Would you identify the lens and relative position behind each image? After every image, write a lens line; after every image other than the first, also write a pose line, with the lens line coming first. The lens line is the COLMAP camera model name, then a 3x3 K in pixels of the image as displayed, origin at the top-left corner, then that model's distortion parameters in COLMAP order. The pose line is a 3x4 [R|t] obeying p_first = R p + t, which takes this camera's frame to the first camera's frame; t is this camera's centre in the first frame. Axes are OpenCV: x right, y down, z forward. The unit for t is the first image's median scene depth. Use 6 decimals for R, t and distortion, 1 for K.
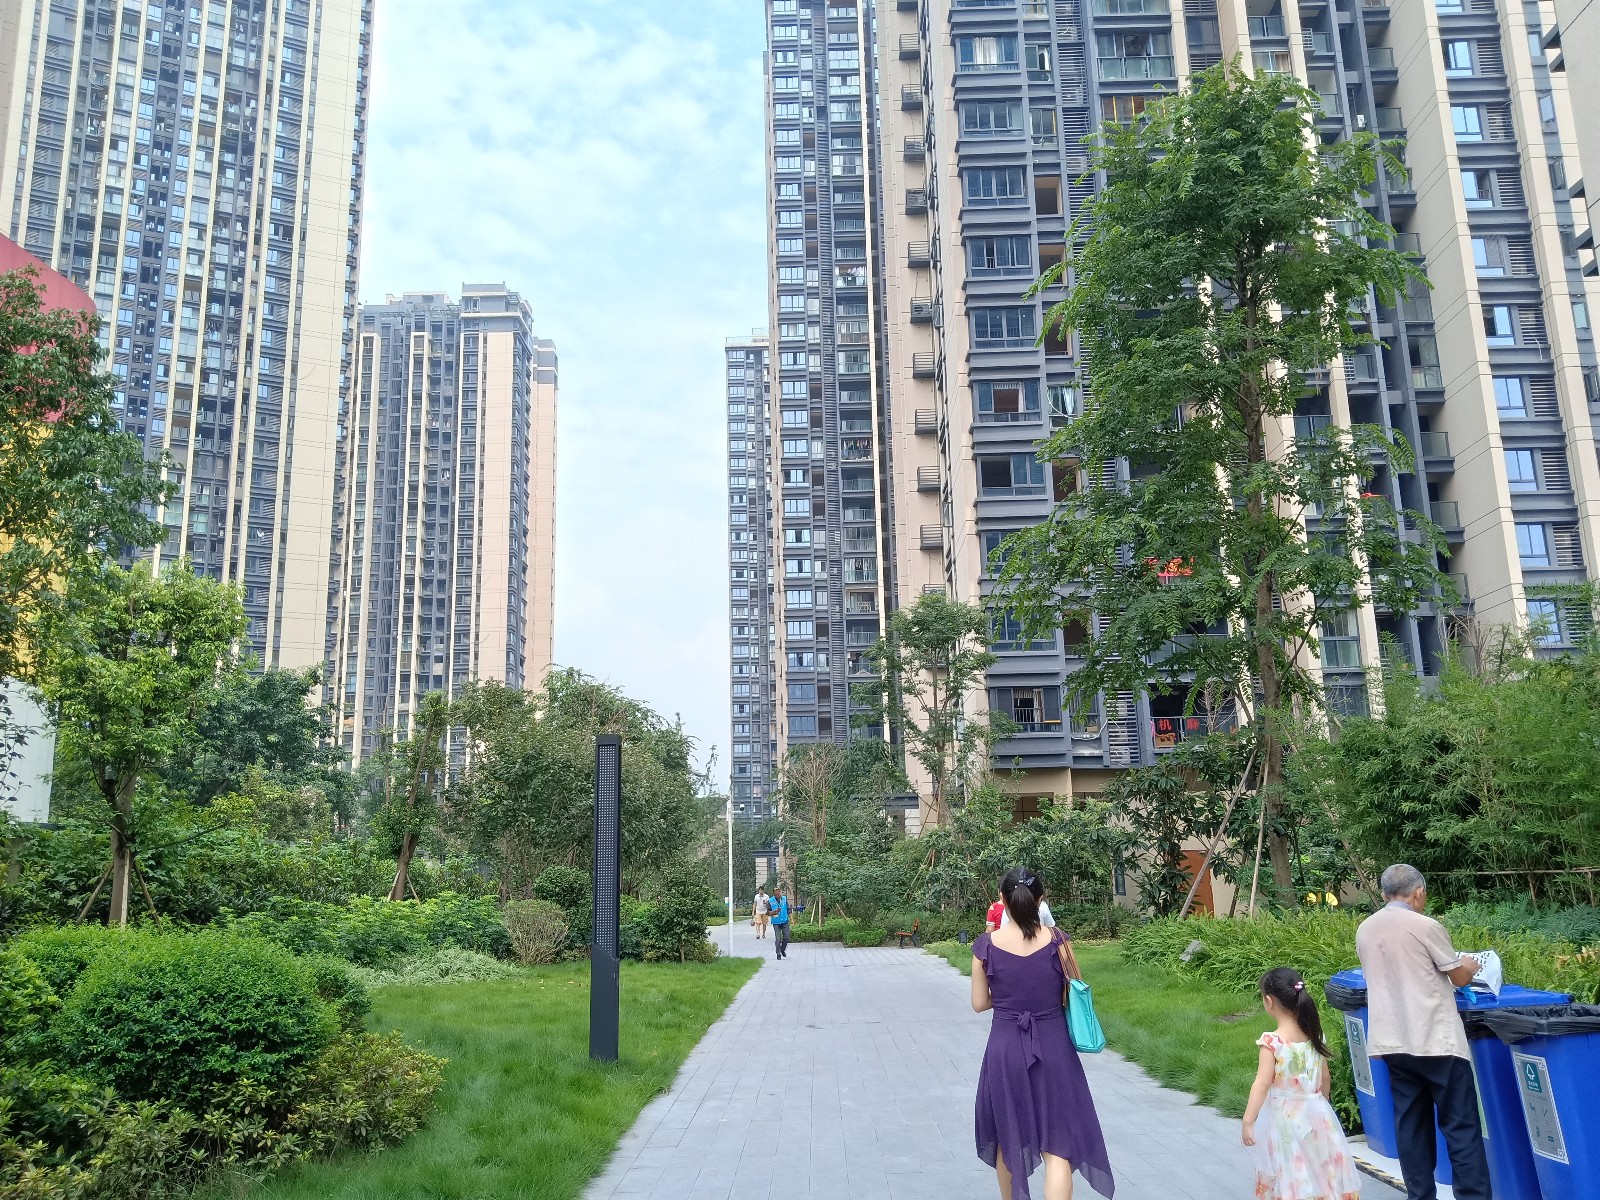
lens RADIAL K [[1266.3, 0, 800.0], [0, 1266.3, 600.0], [0, 0, 1]] dist [0.202380, -0.326617]
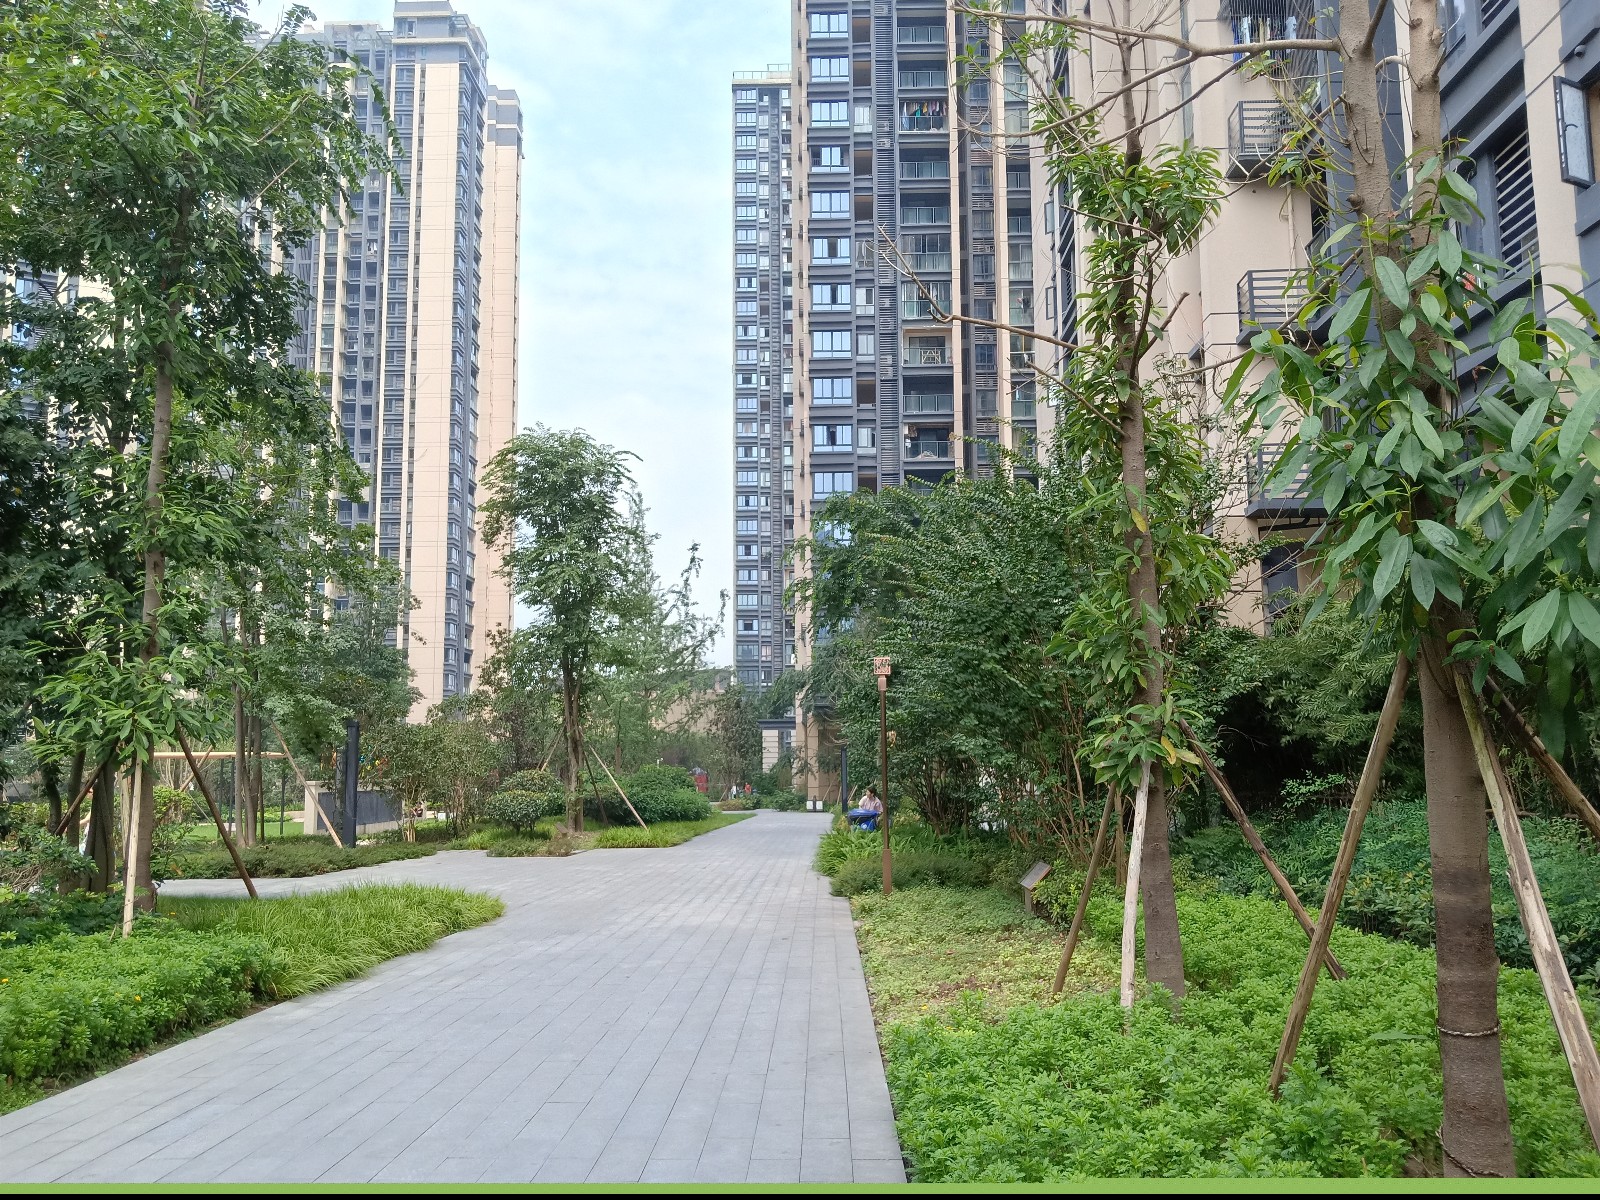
lens RADIAL K [[1266.3, 0, 800.0], [0, 1266.3, 600.0], [0, 0, 1]] dist [0.202380, -0.326617]
pose [[0.999831, 0.015897, -0.009242, -0.005675], [-0.015077, 0.996443, 0.082909, 0.048664], [0.010527, -0.082756, 0.996514, 0.207554]]
